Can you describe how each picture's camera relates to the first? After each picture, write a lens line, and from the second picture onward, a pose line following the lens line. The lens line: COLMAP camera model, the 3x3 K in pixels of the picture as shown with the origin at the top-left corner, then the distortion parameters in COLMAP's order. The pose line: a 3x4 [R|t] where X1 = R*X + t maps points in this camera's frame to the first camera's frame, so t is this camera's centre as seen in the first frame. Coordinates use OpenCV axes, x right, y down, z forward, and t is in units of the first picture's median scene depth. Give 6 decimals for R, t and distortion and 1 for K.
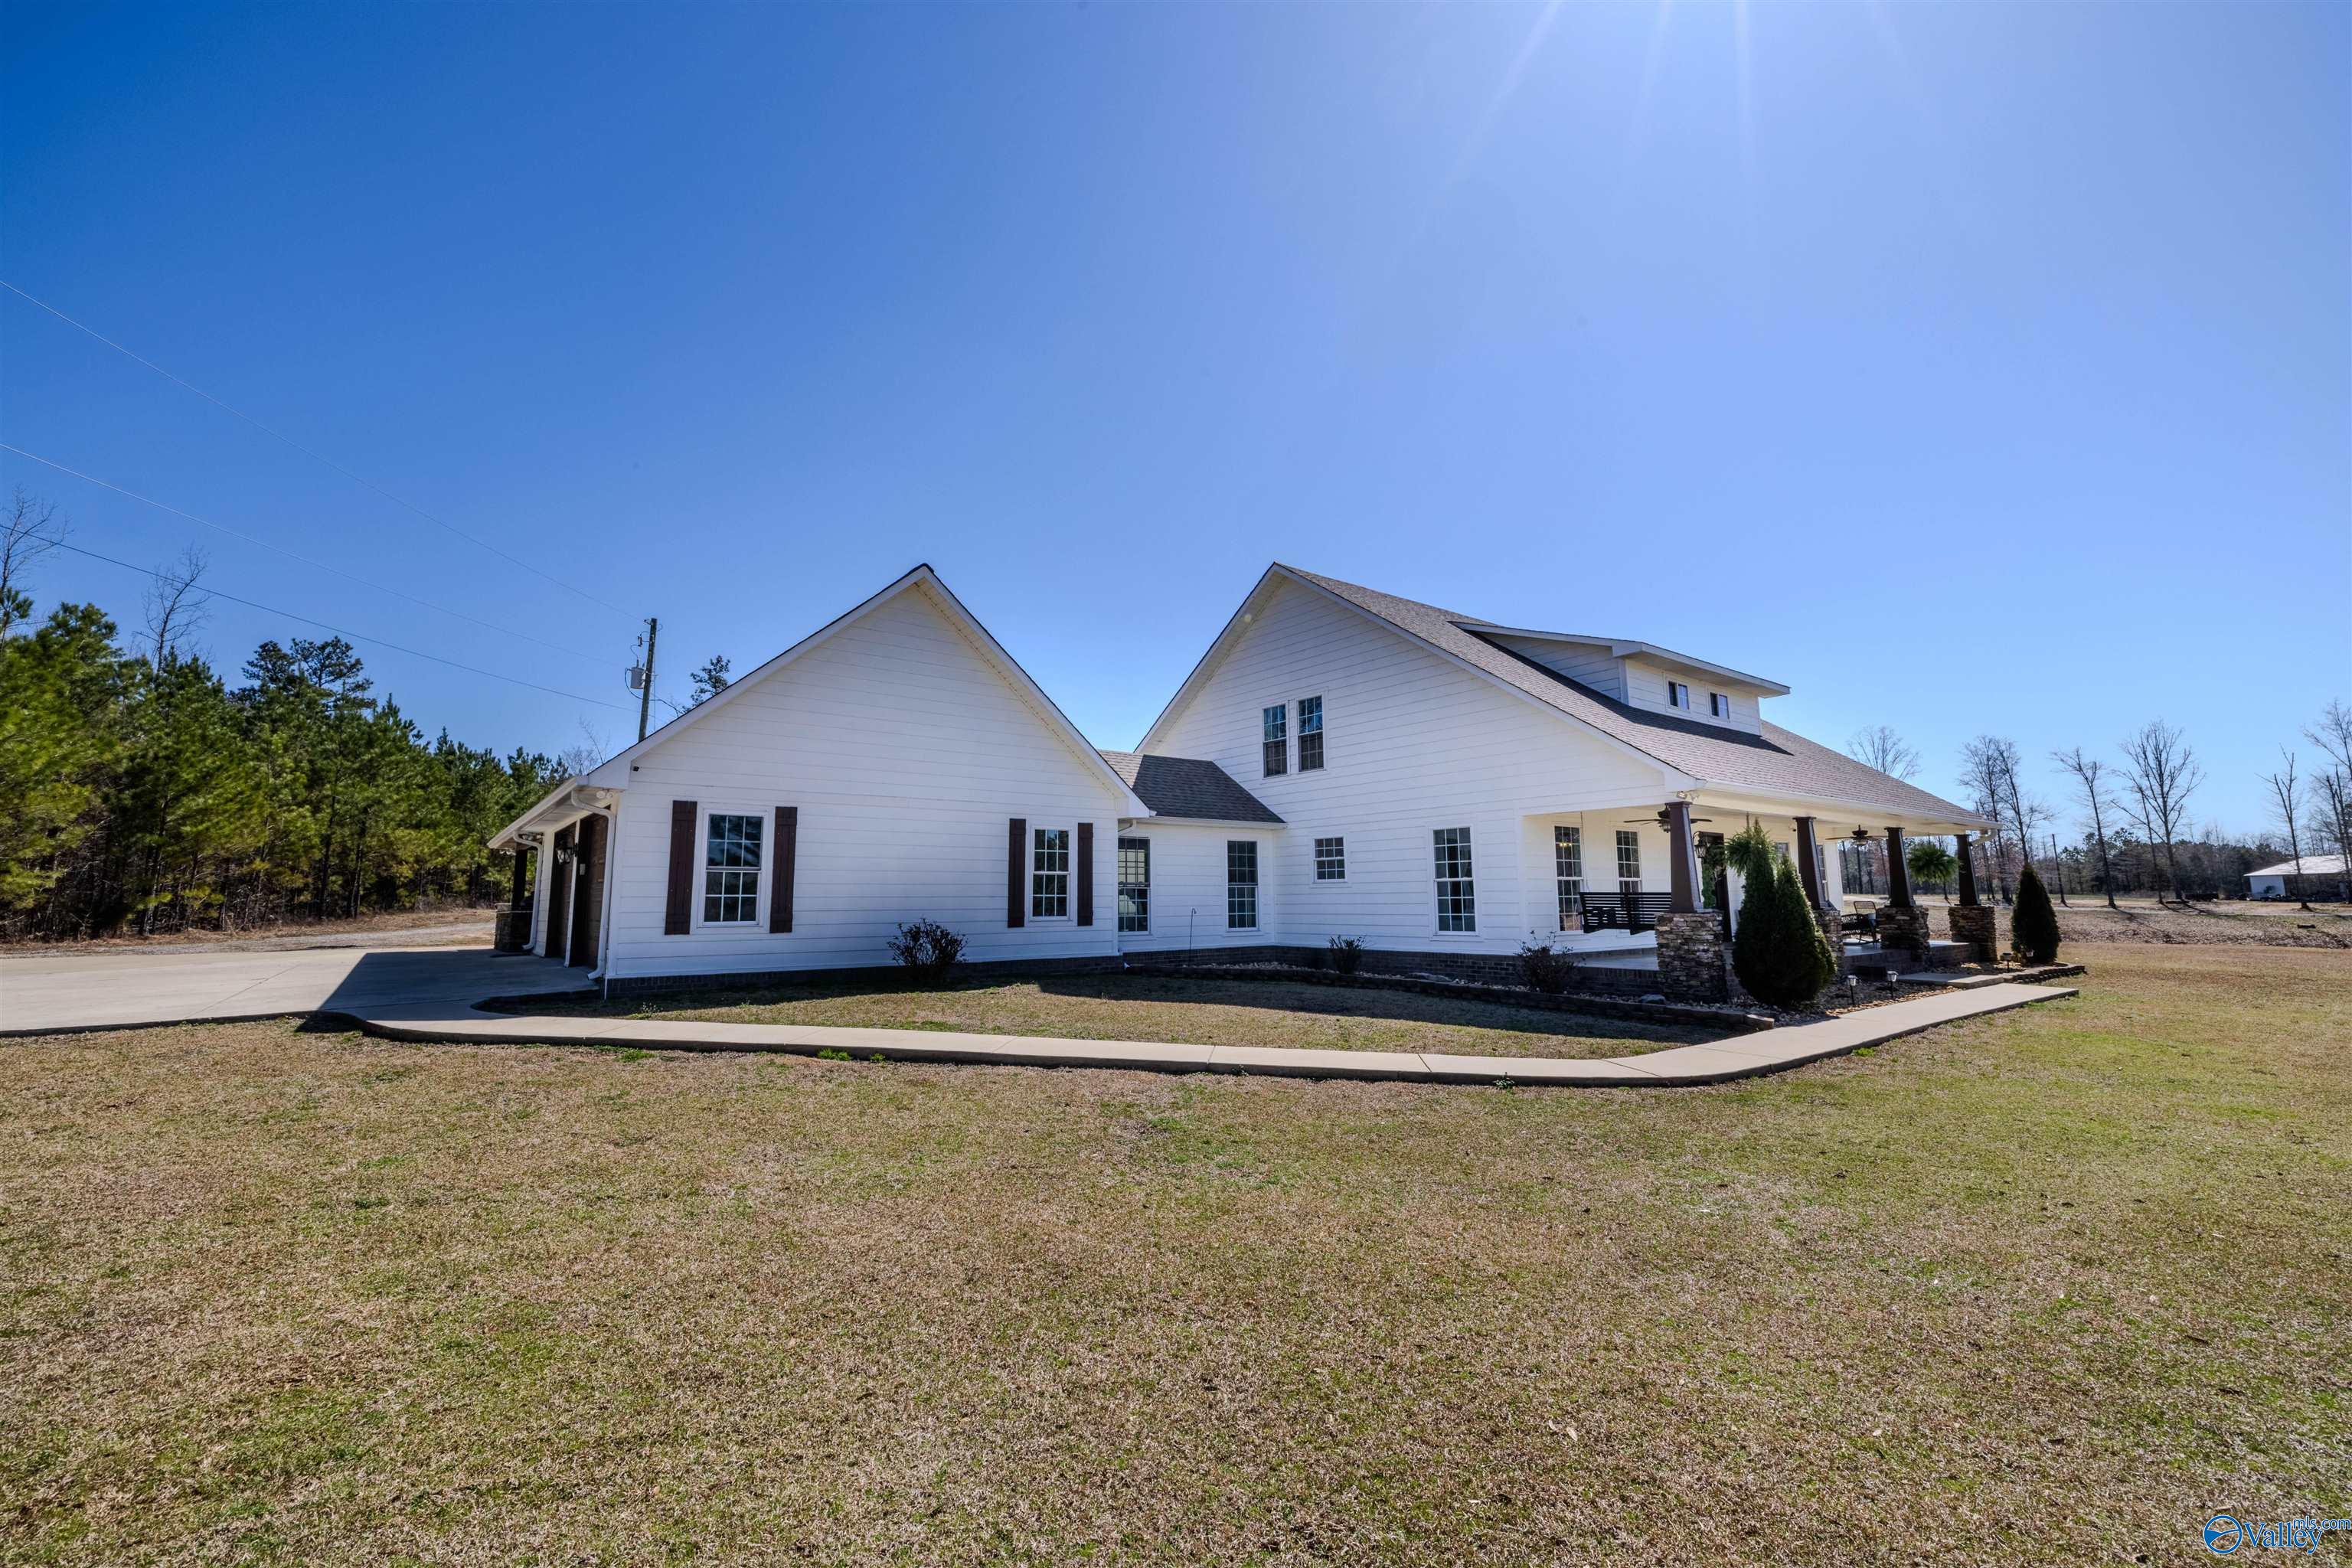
lens RADIAL K [[983.7, 0, 1176.0], [0, 983.7, 784.0], [0, 0, 1]] dist [0.001179, -0.000282]
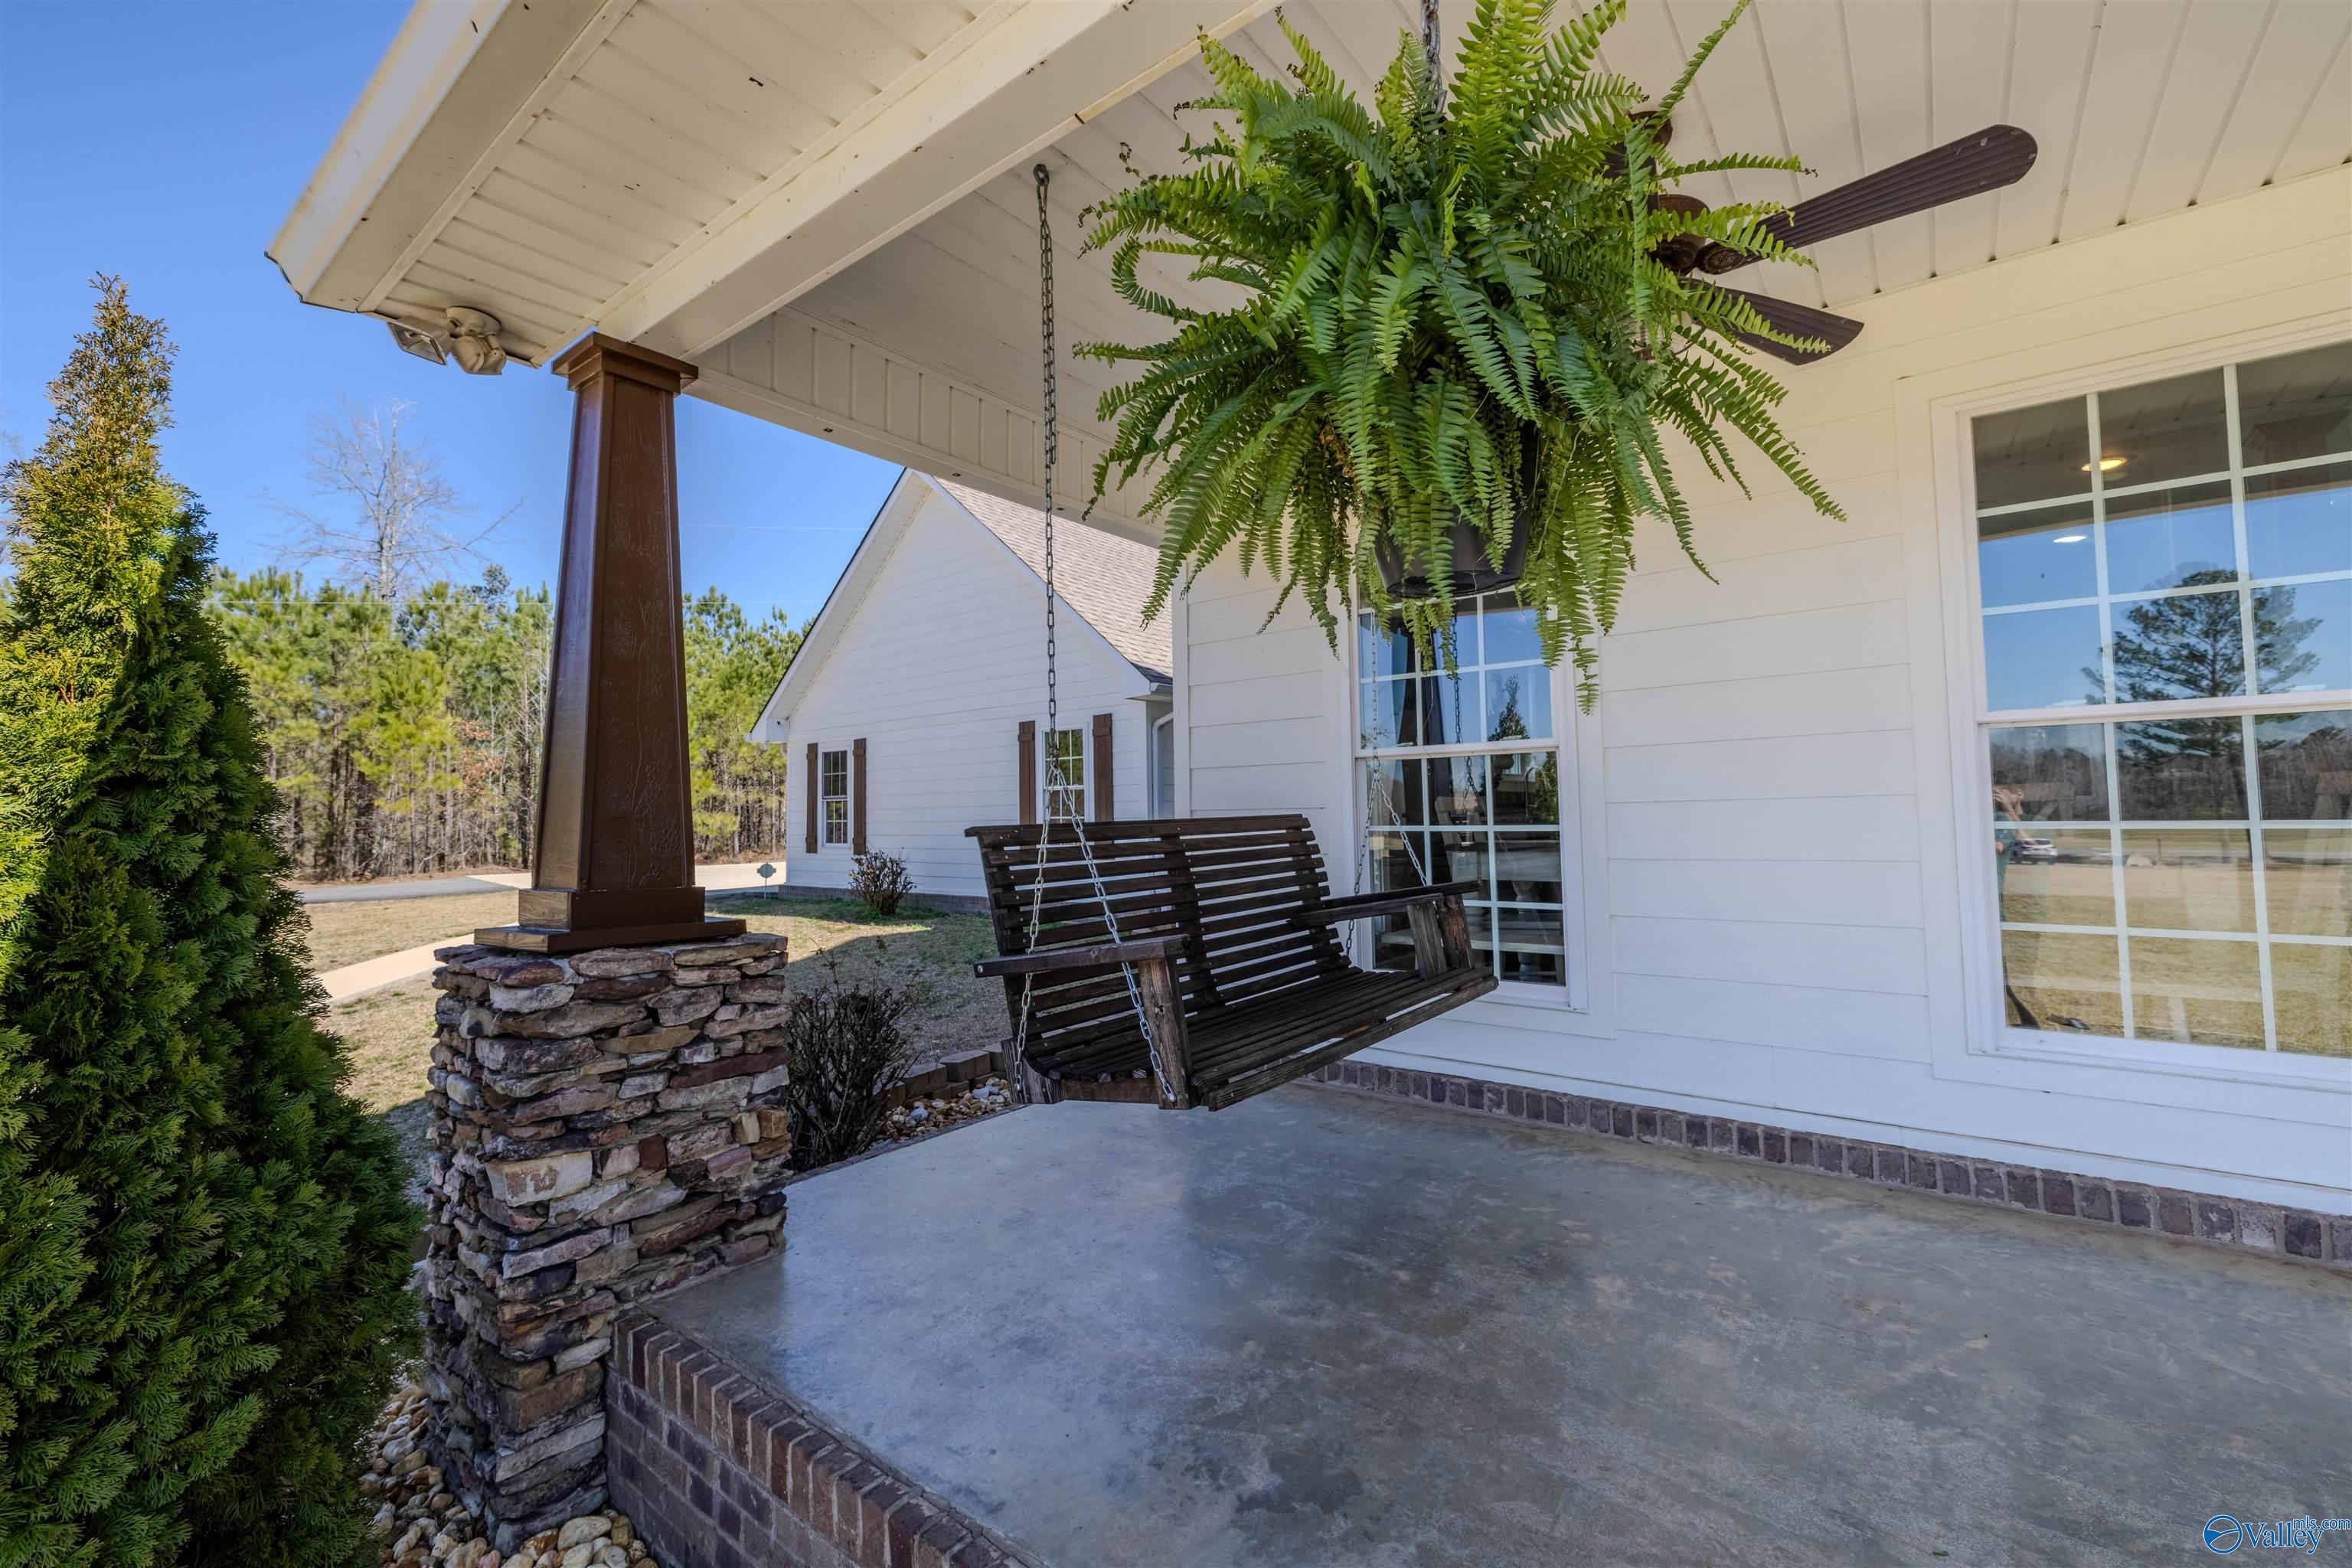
lens RADIAL K [[983.7, 0, 1176.0], [0, 983.7, 784.0], [0, 0, 1]] dist [0.001179, -0.000282]
pose [[0.247977, -0.030627, -0.968282, 0.530573], [0.126391, 0.991980, 0.000992, 0.085488], [0.960486, -0.122628, 0.249859, 0.786256]]
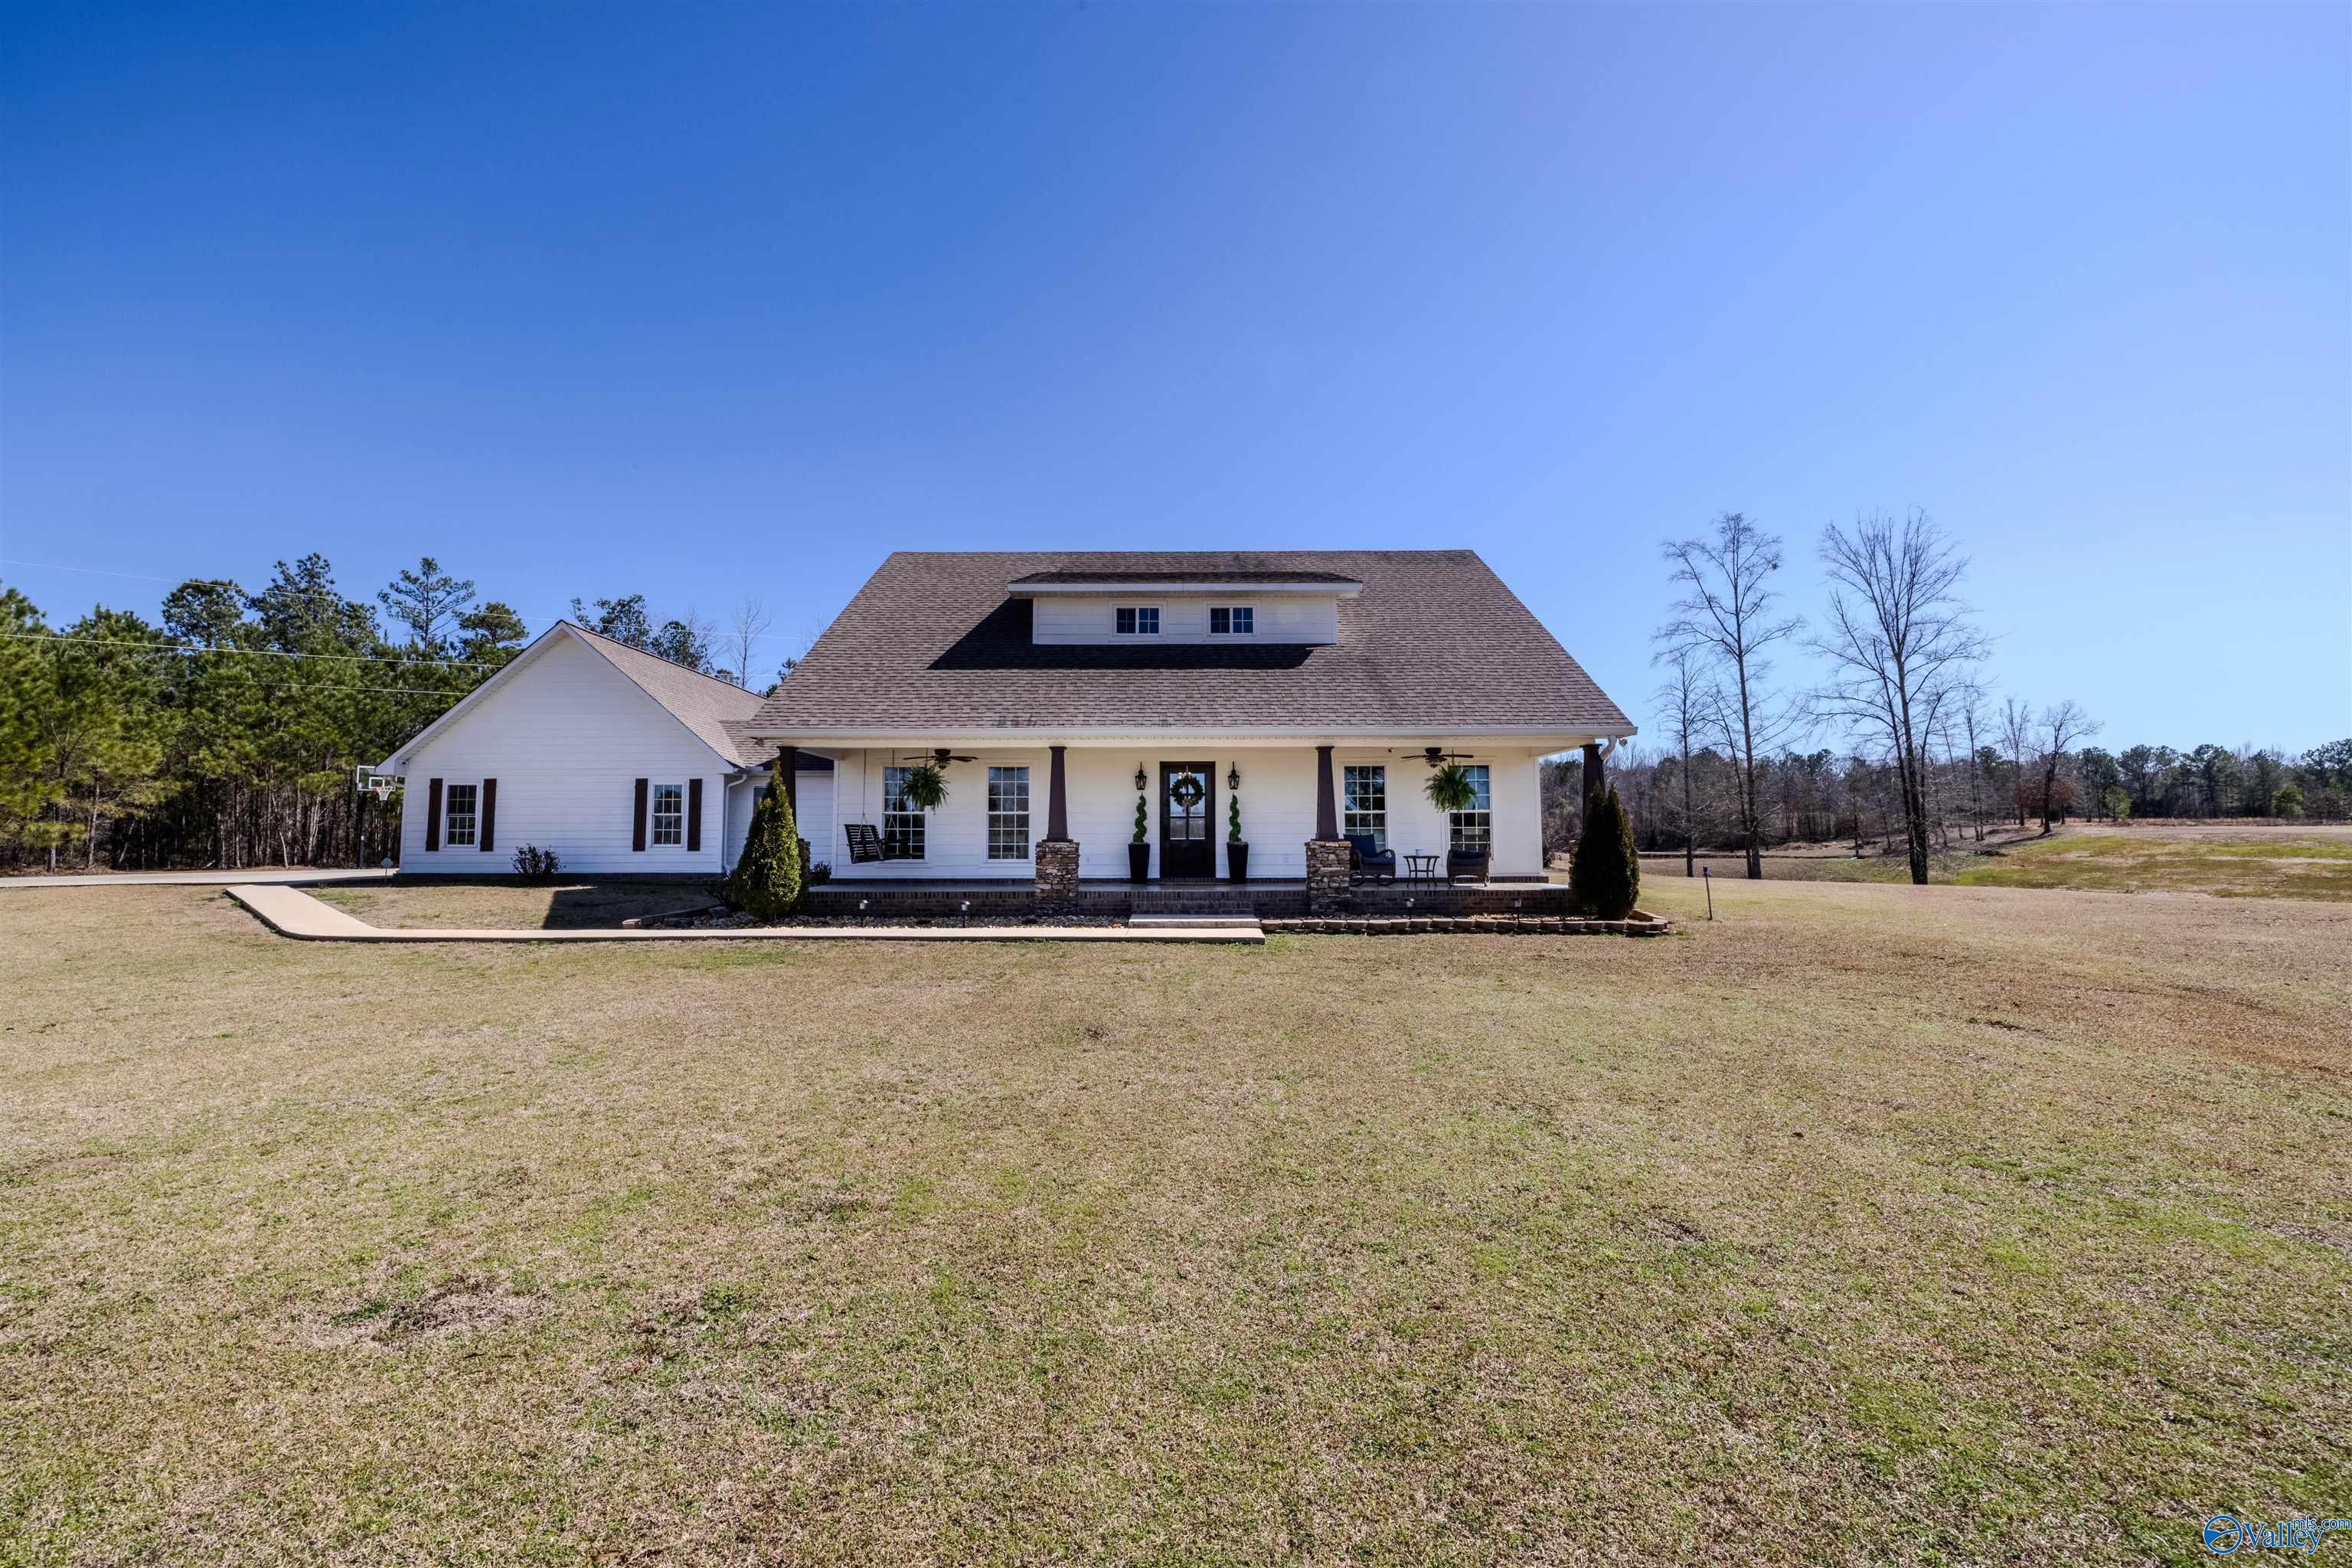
lens RADIAL K [[983.7, 0, 1176.0], [0, 983.7, 784.0], [0, 0, 1]] dist [0.001179, -0.000282]
pose [[0.809267, -0.030550, -0.586646, 1.179928], [0.068891, 0.996691, 0.043130, 0.030210], [0.583388, -0.075318, 0.808694, 0.228614]]
